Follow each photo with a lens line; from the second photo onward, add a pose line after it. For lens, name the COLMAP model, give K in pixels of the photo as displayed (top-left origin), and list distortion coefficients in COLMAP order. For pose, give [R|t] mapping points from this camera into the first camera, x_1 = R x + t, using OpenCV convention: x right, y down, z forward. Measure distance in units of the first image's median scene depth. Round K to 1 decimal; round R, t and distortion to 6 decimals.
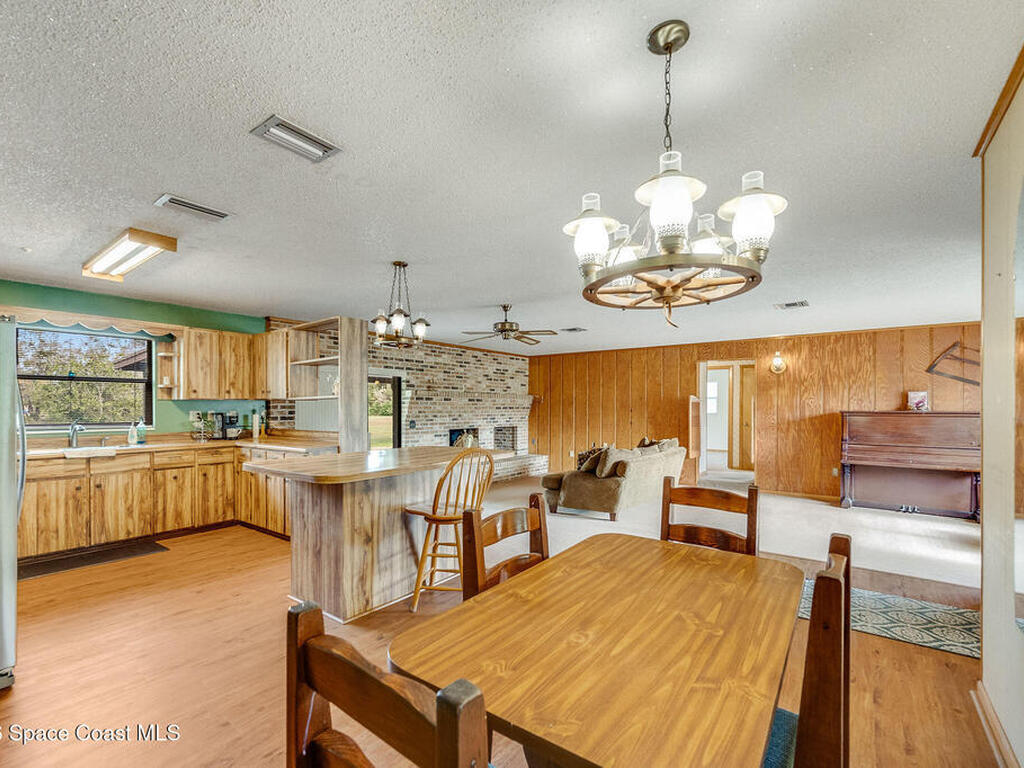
lens RADIAL K [[460.0, 0, 513.0], [0, 460.0, 411.5], [0, 0, 1]] dist [-0.001314, -0.000365]
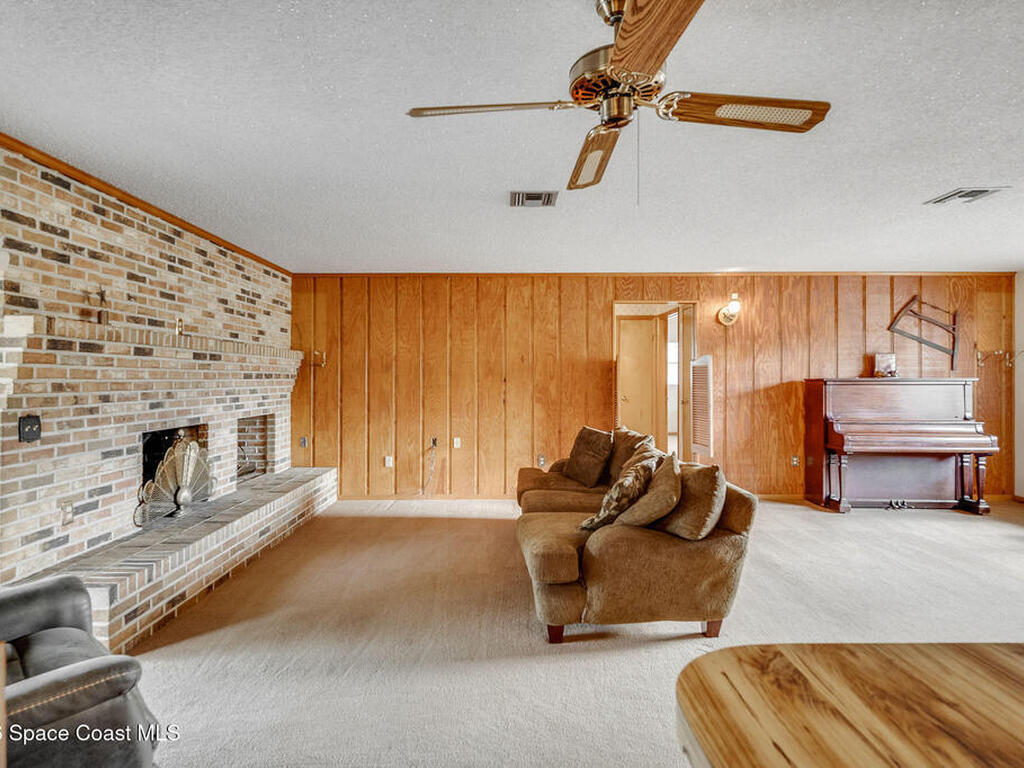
lens RADIAL K [[543.6, 0, 502.5], [0, 543.6, 373.9], [0, 0, 1]] dist [0.000660, -0.000116]
pose [[0.807952, 0.001625, 0.589246, -0.185750], [0.007709, 0.999881, -0.013327, -0.000907], [-0.589198, 0.015310, 0.807844, 0.542496]]
